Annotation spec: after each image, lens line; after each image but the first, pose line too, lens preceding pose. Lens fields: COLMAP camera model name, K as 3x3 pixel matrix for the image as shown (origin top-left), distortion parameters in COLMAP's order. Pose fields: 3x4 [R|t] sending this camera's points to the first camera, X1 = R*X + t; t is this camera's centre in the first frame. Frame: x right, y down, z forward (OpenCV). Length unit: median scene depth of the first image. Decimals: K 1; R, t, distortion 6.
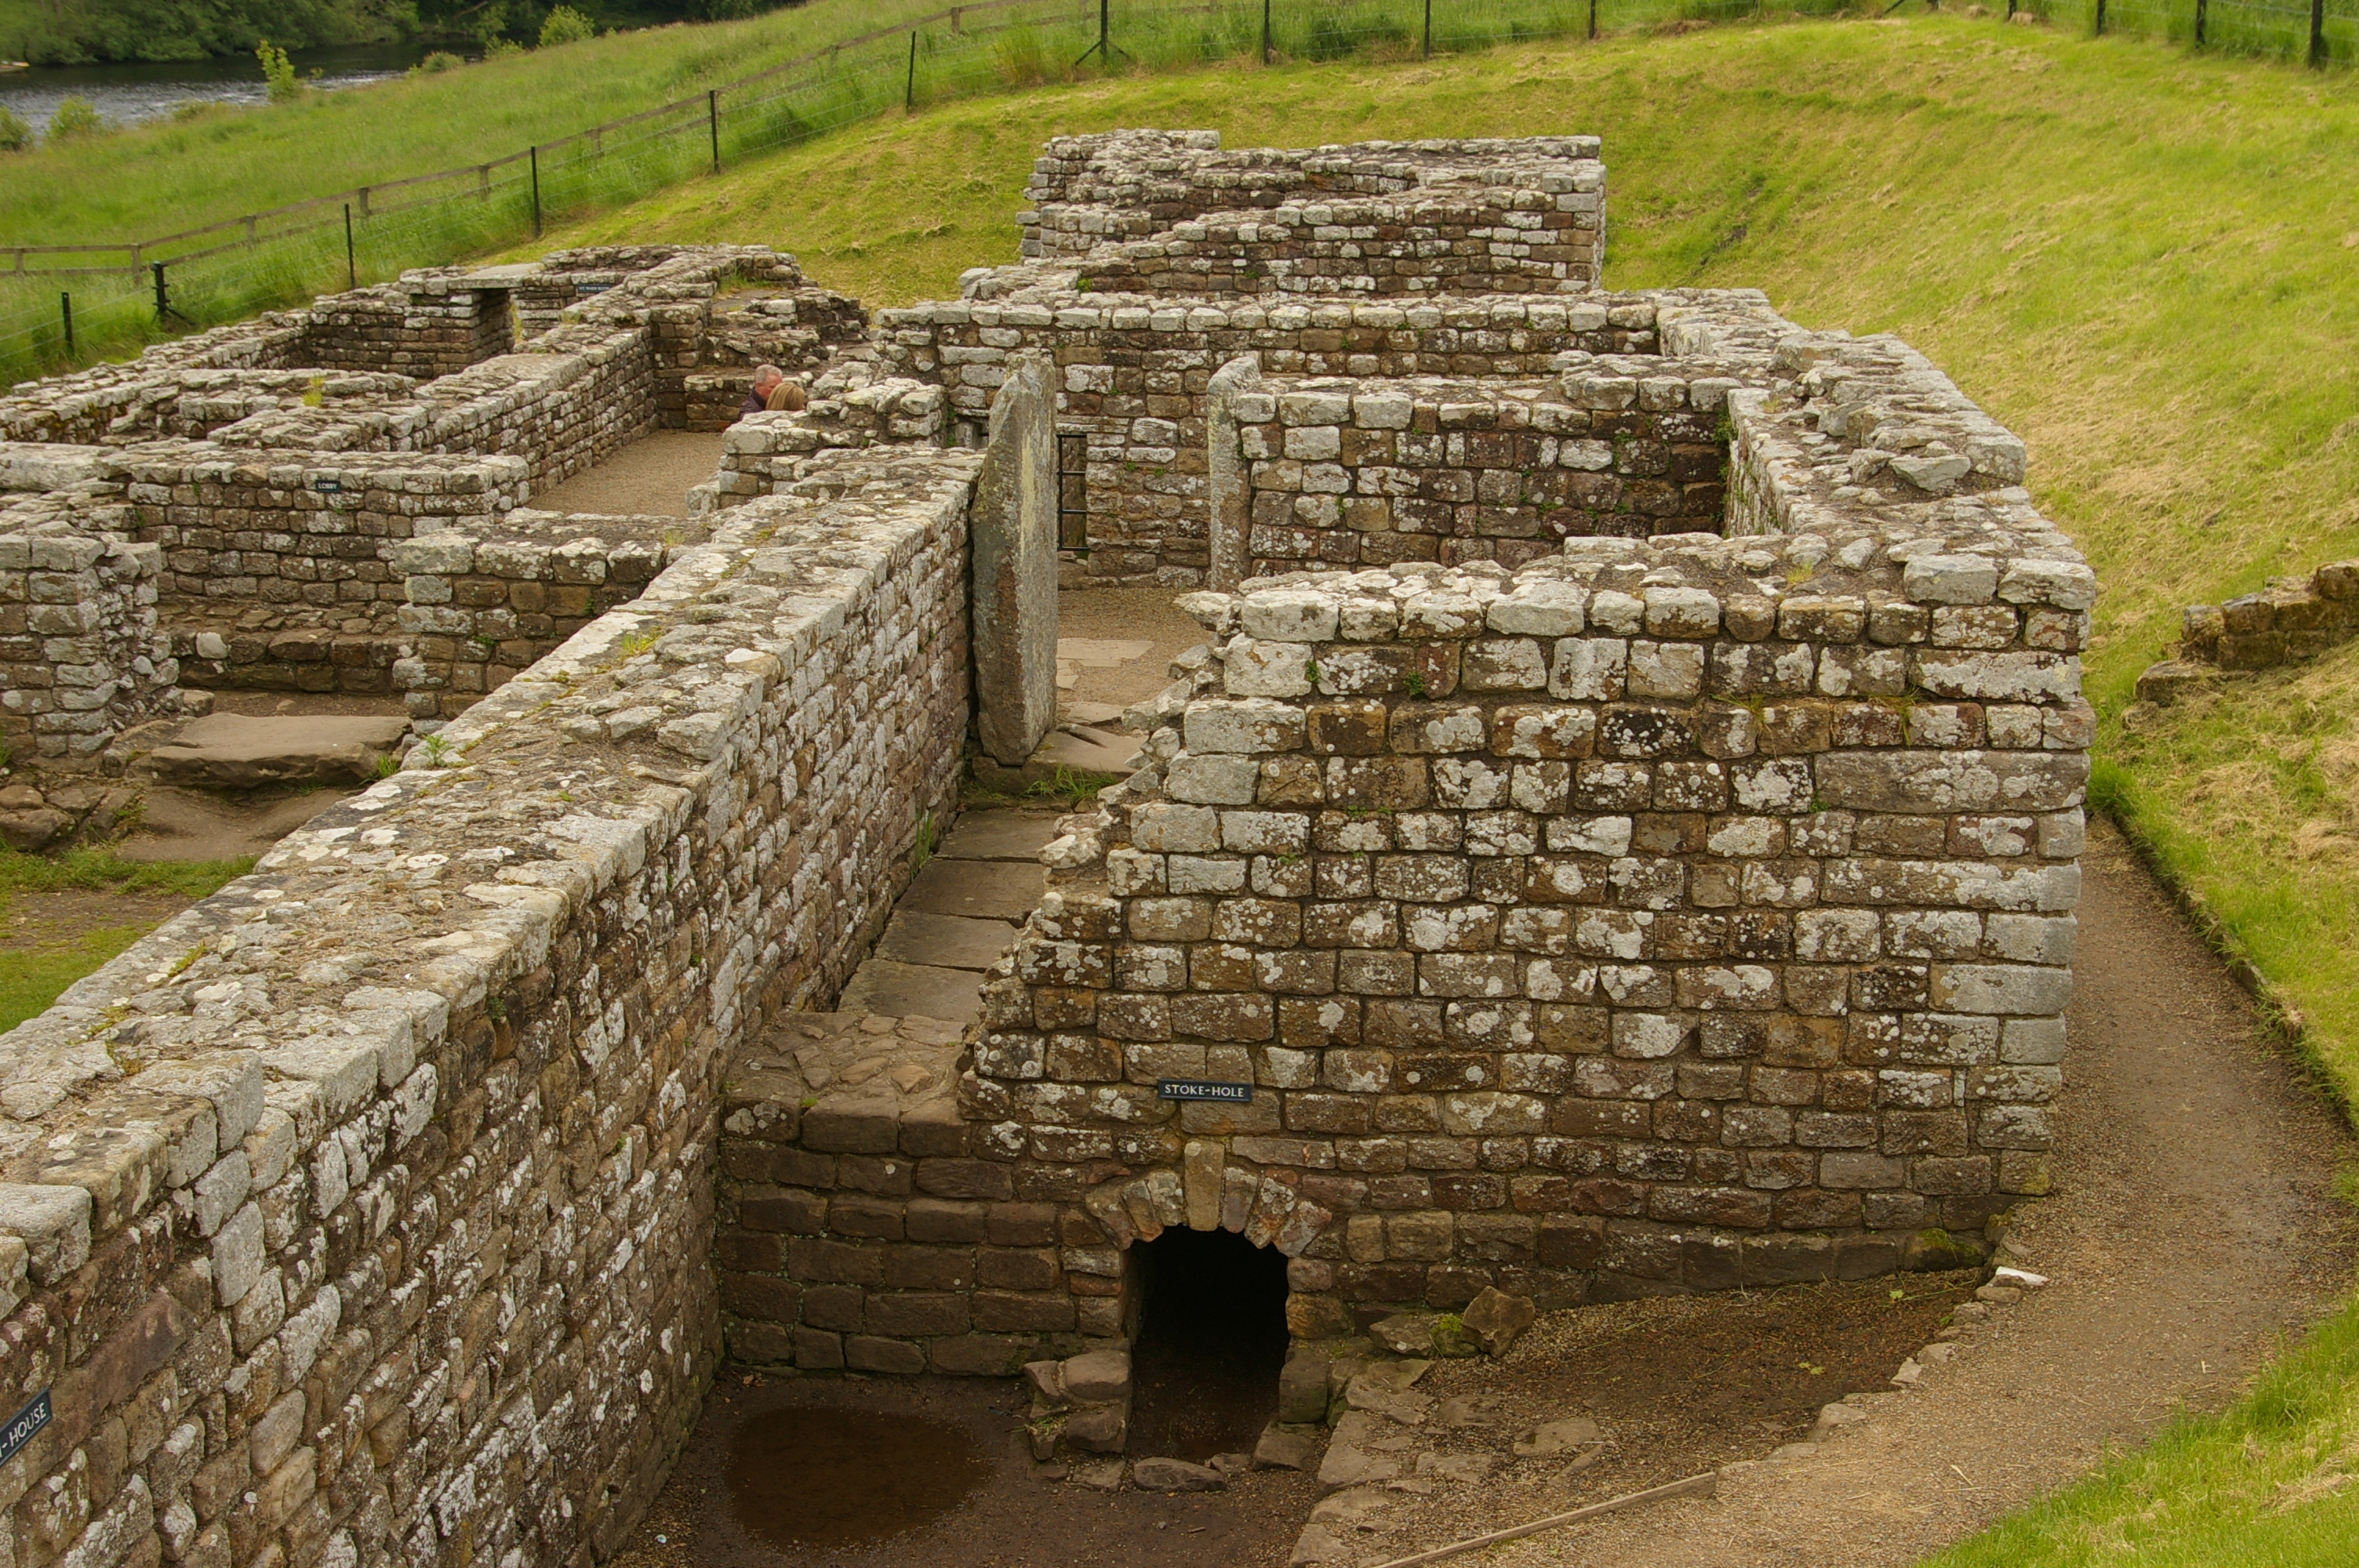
lens RADIAL K [[3126.1, 0, 1181.0], [0, 3126.1, 785.7], [0, 0, 1]] dist [-0.020457, 0.000000]
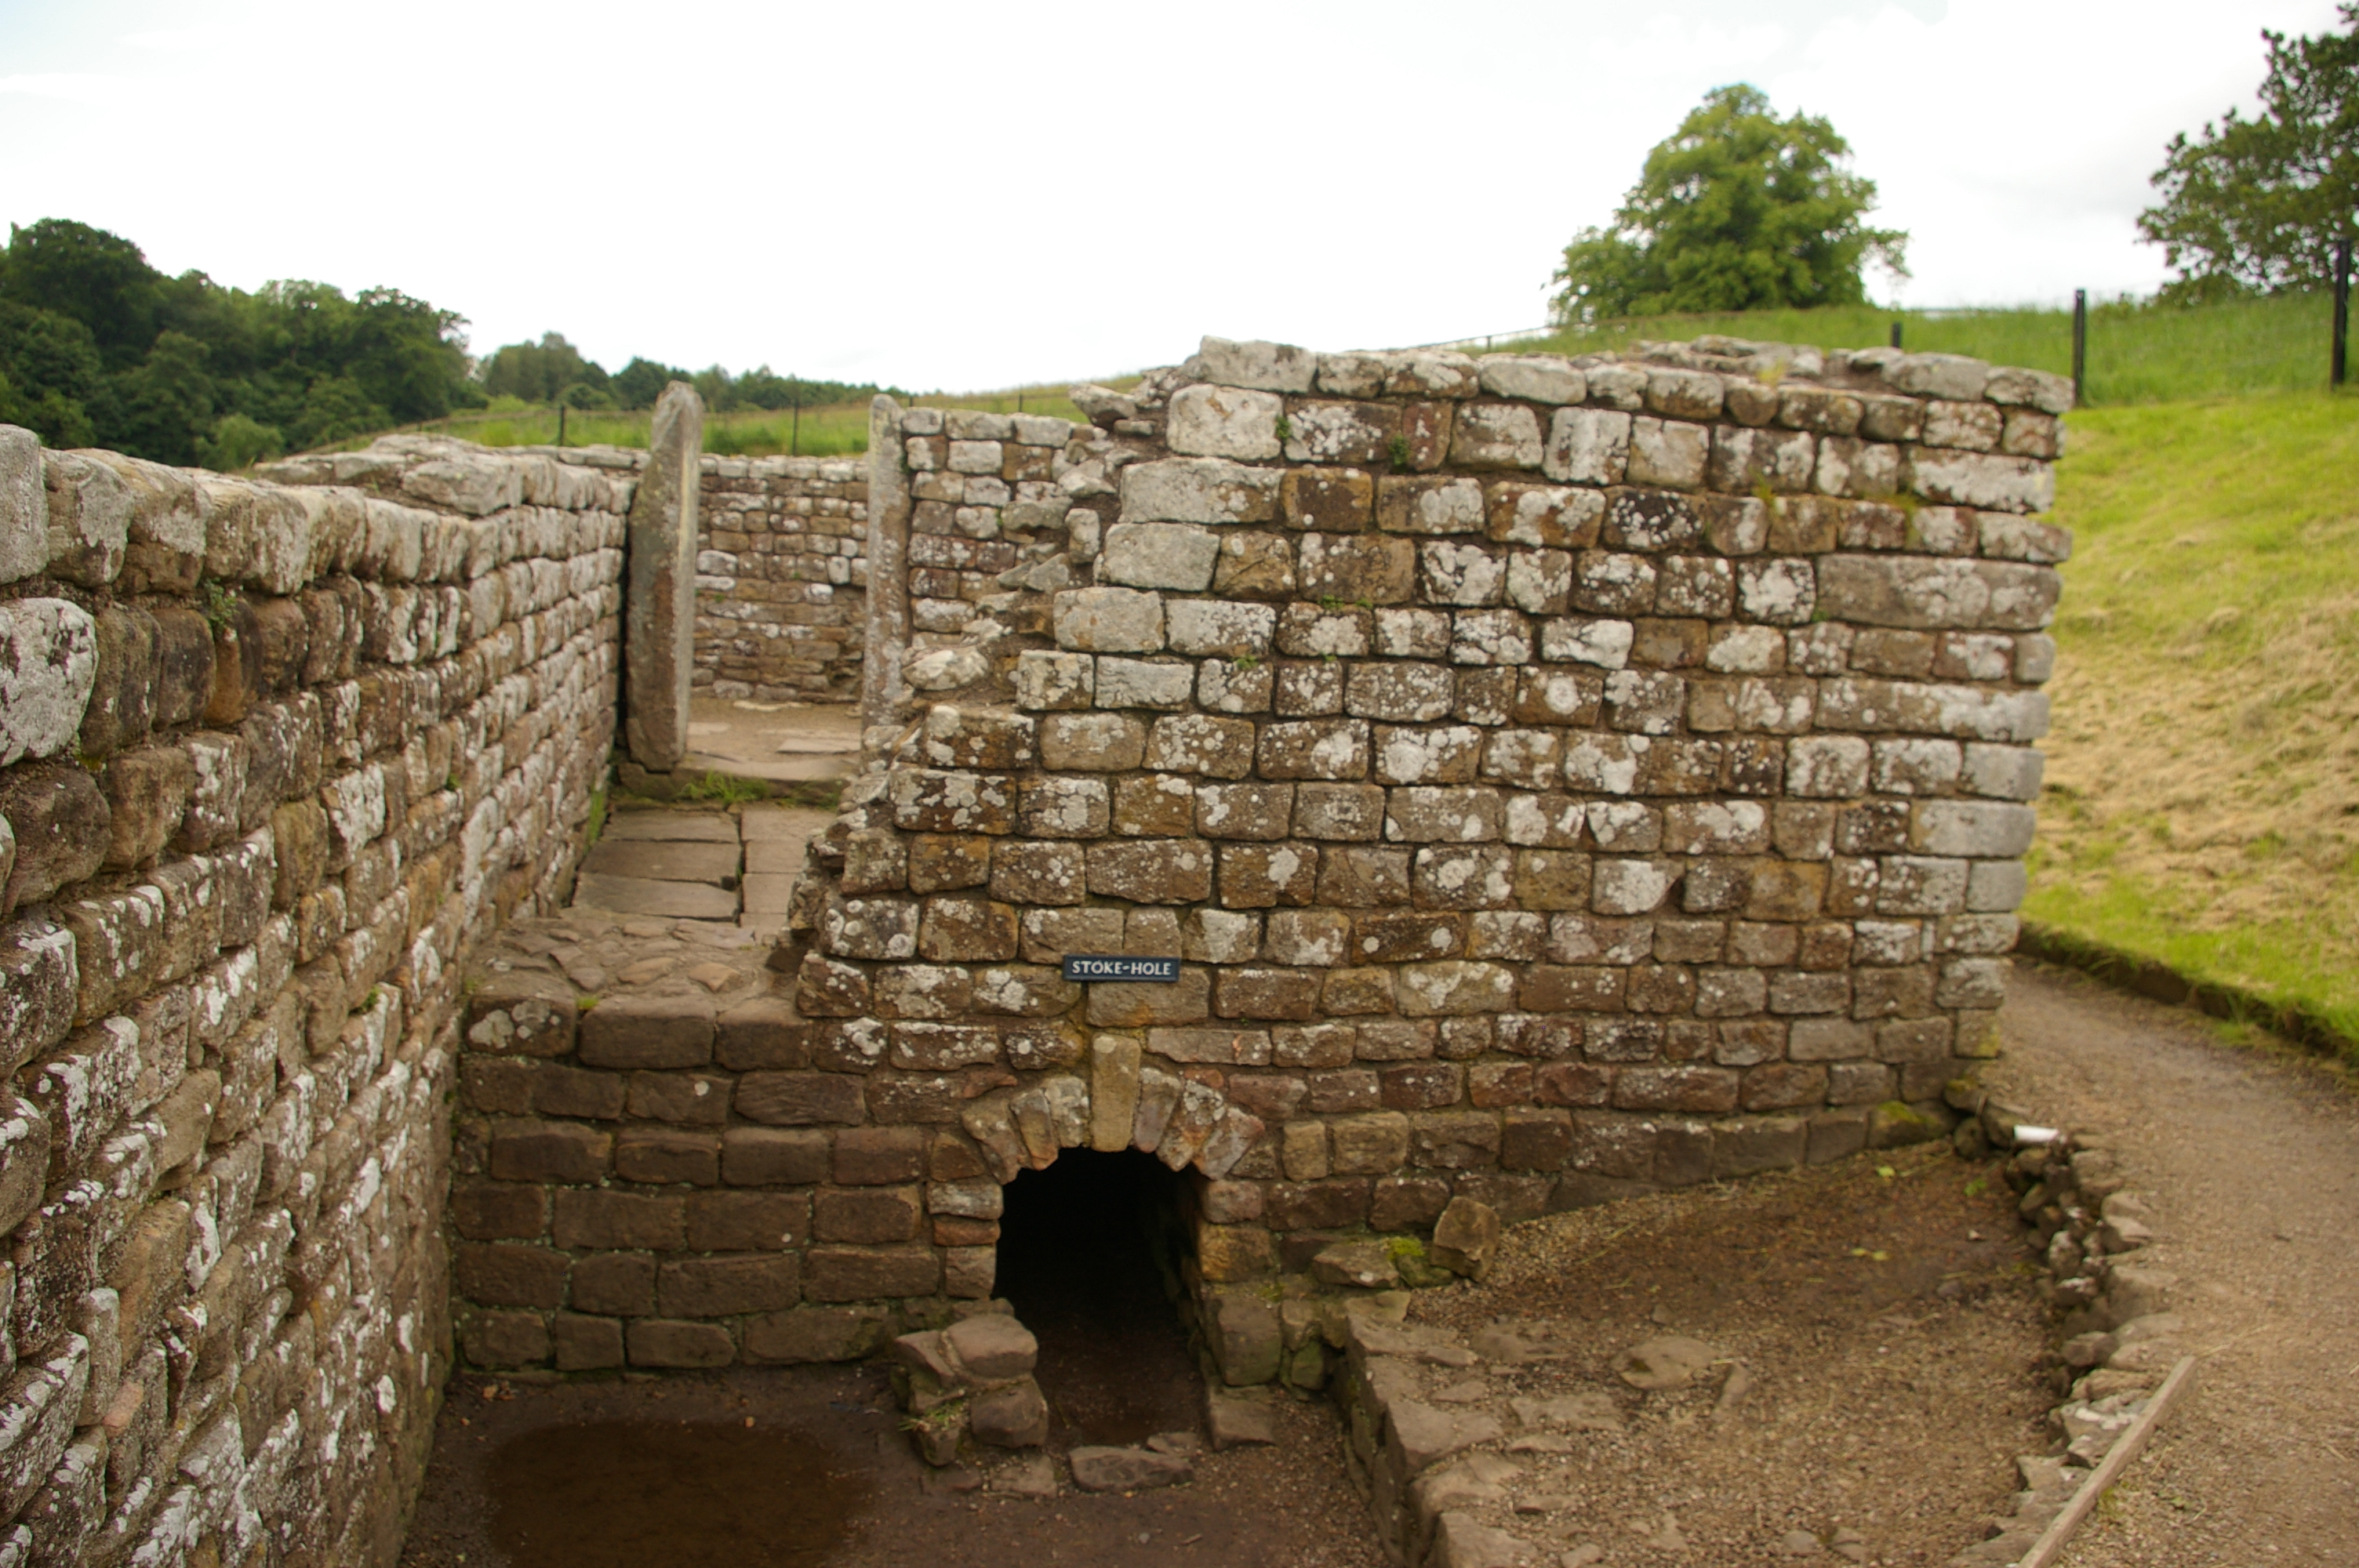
lens RADIAL K [[1860.4, 0, 1184.6], [0, 1860.4, 785.1], [0, 0, 1]] dist [-0.089324, 0.039883]
pose [[0.940693, 0.020063, 0.338665, -0.141355], [0.024767, 0.991525, -0.127536, 0.114563], [-0.338353, 0.128360, 0.932224, 0.561279]]
